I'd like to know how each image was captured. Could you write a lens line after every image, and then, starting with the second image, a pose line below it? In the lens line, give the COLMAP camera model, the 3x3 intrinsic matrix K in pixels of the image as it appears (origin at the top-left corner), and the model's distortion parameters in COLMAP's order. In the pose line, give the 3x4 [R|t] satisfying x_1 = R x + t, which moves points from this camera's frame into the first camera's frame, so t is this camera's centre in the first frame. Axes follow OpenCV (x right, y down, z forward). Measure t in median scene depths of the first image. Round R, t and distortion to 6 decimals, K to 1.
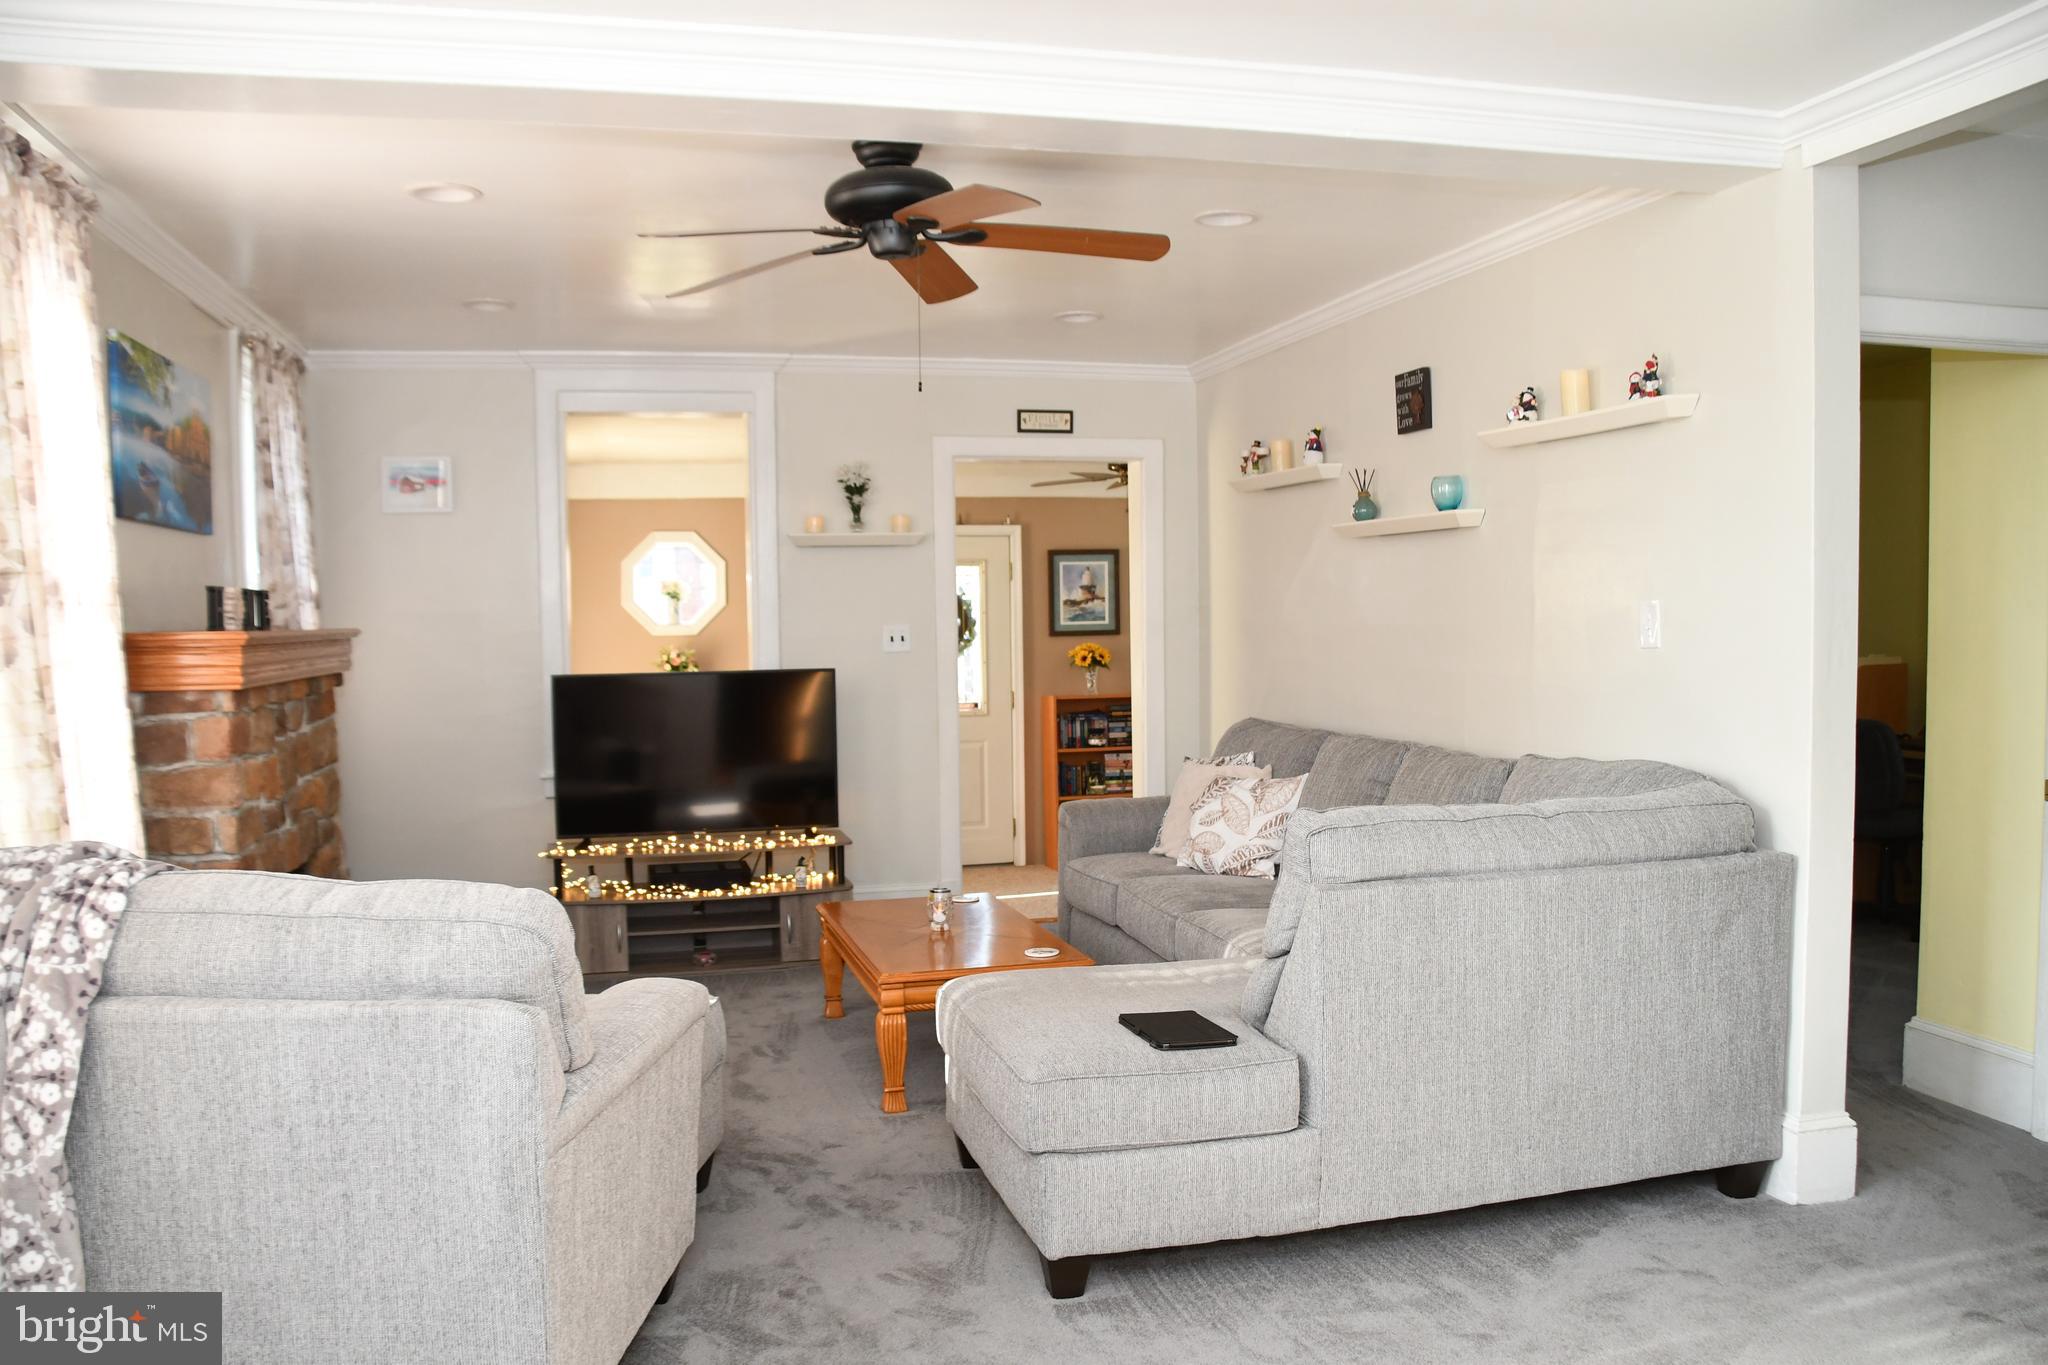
lens RADIAL K [[1617.7, 0, 1022.5], [0, 1617.7, 689.2], [0, 0, 1]] dist [-0.127822, 0.037933]
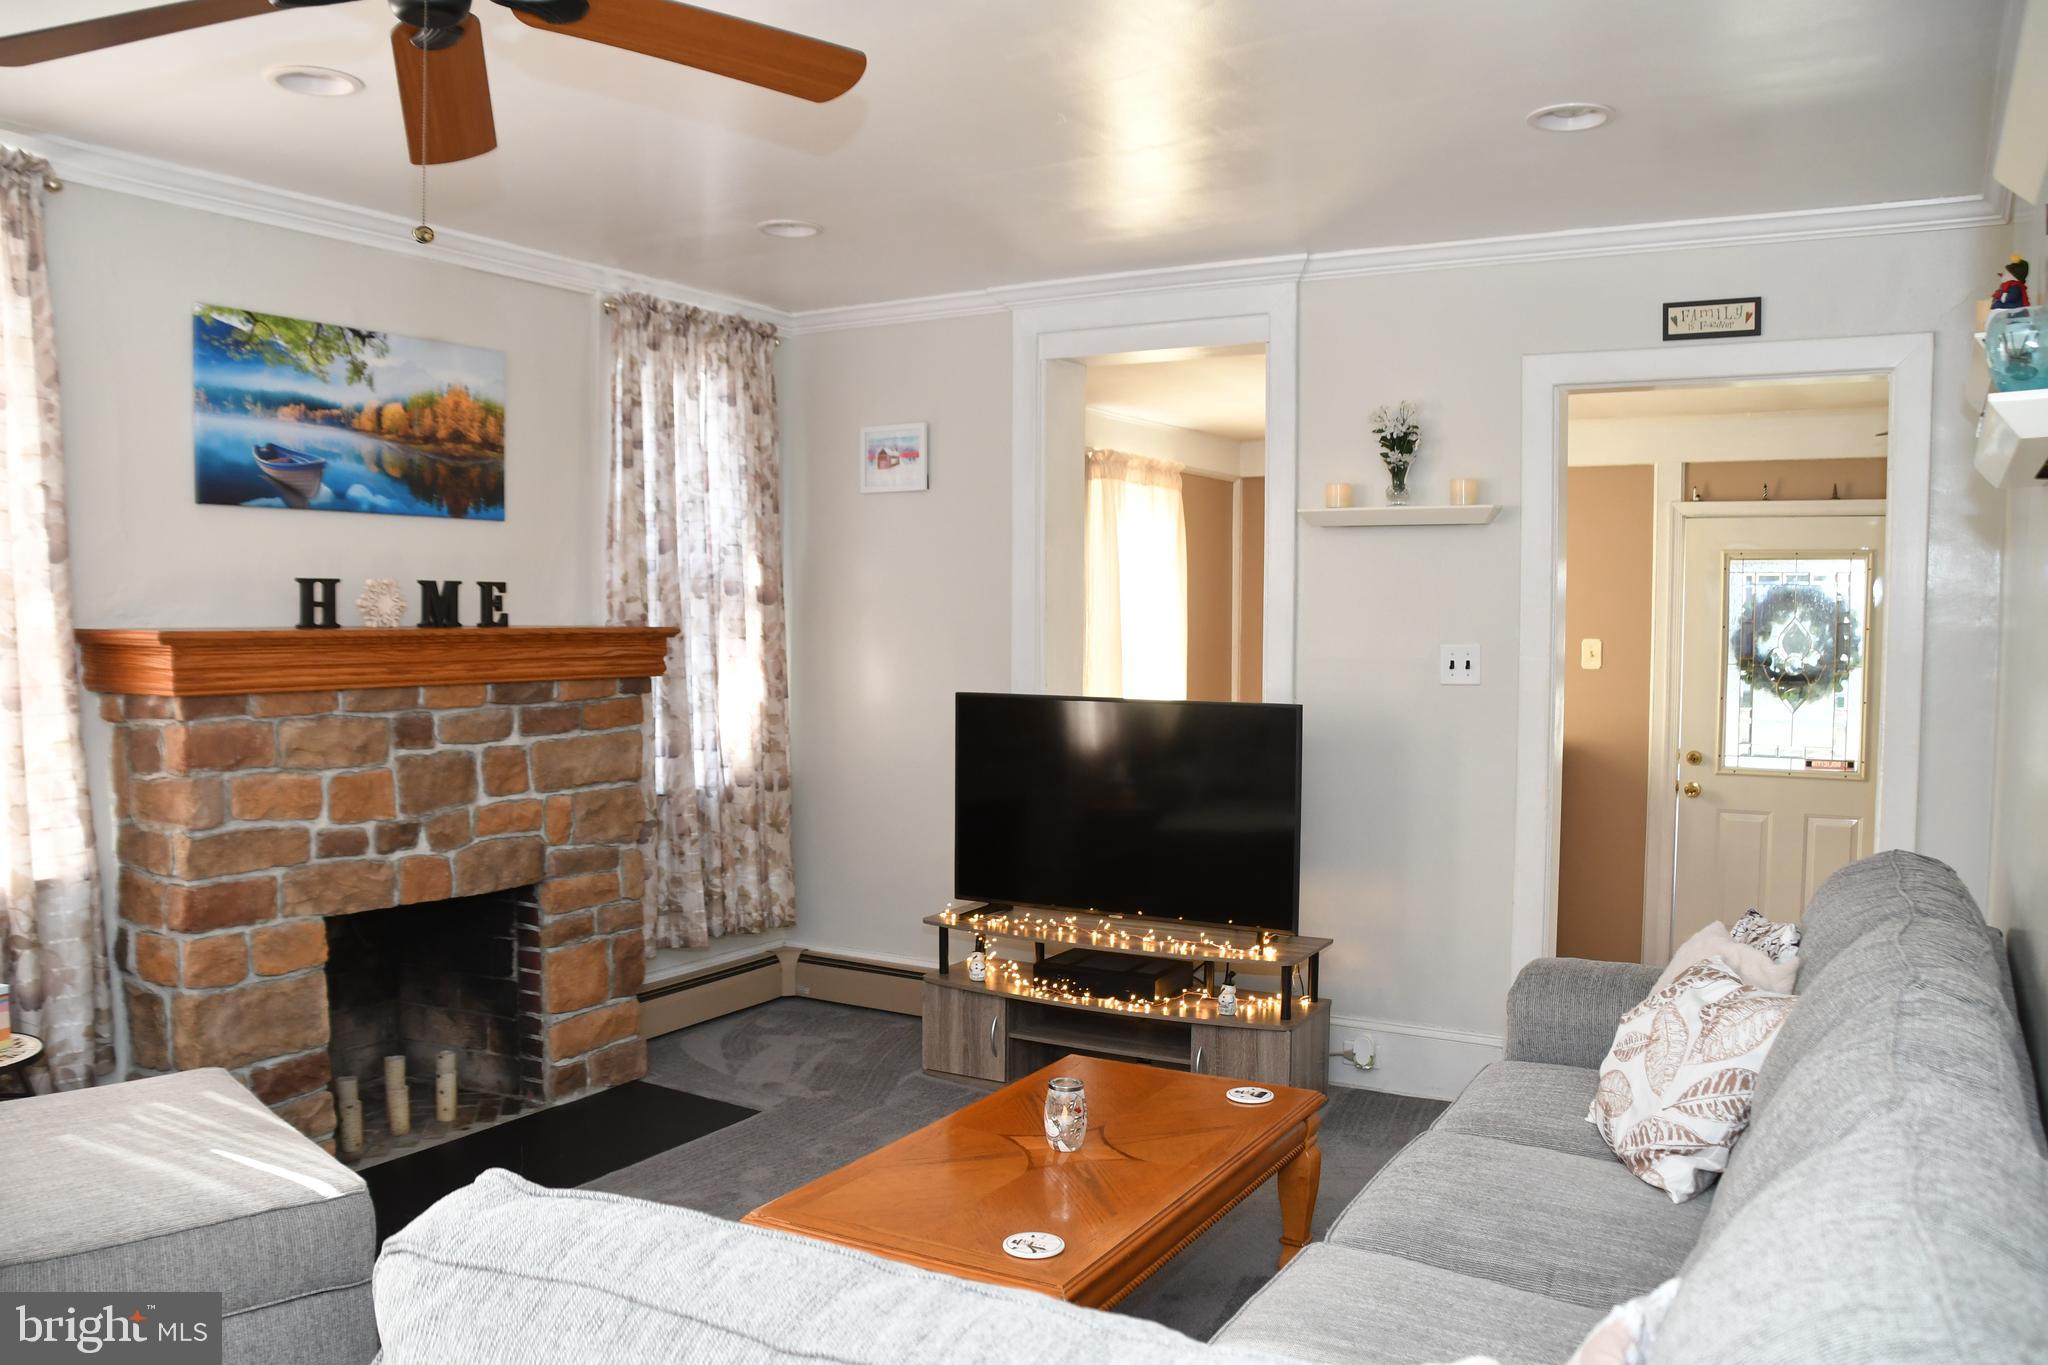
lens RADIAL K [[1617.7, 0, 1014.9], [0, 1617.7, 689.1], [0, 0, 1]] dist [-0.127822, 0.037933]
pose [[0.707052, 0.052744, -0.705191, 0.285667], [-0.050568, 0.998433, 0.023975, -0.030747], [0.705351, 0.018709, 0.708611, 0.446476]]
